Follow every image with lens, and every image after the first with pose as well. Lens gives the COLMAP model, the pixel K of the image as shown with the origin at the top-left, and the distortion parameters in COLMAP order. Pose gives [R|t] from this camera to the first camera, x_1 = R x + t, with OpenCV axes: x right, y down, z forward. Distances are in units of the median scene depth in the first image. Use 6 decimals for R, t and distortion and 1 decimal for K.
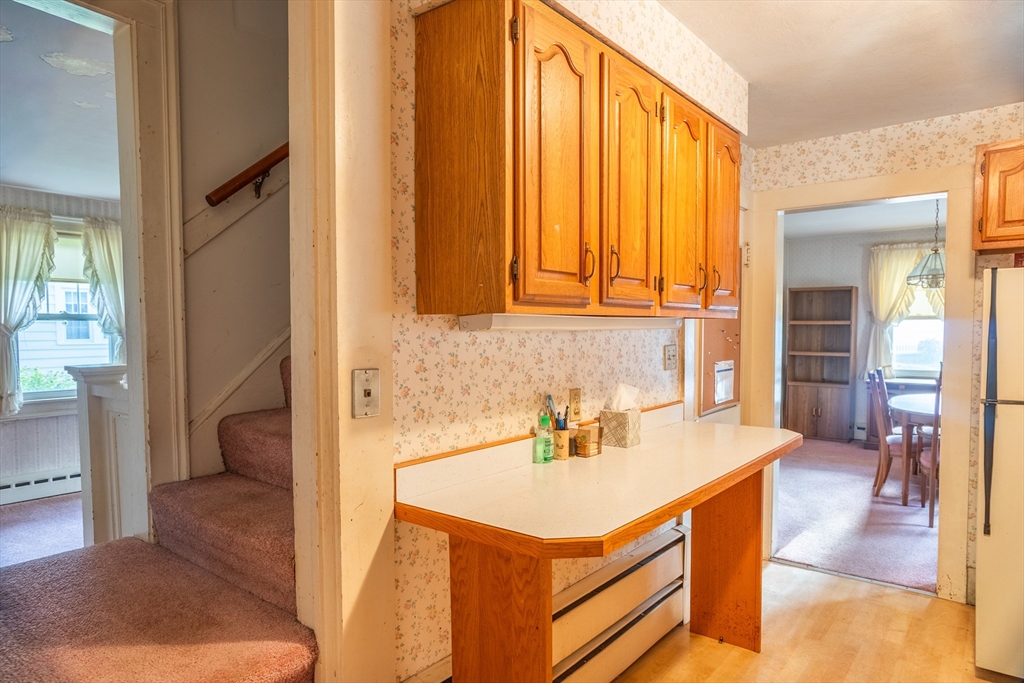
lens RADIAL K [[631.1, 0, 525.3], [0, 631.1, 357.5], [0, 0, 1]] dist [-0.041909, 0.050293]
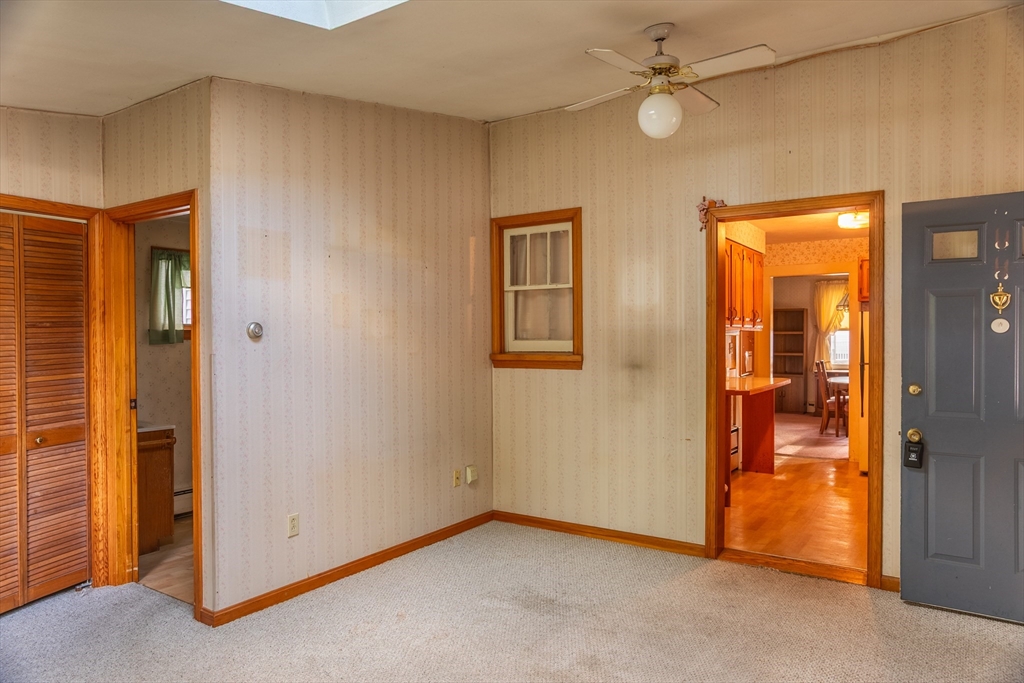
lens RADIAL K [[687.7, 0, 514.3], [0, 687.7, 344.6], [0, 0, 1]] dist [-0.009569, 0.001063]
pose [[0.995968, -0.000251, 0.089709, -0.522585], [0.003654, 0.999280, -0.037762, 0.052722], [-0.089634, 0.037938, 0.995252, -0.942677]]
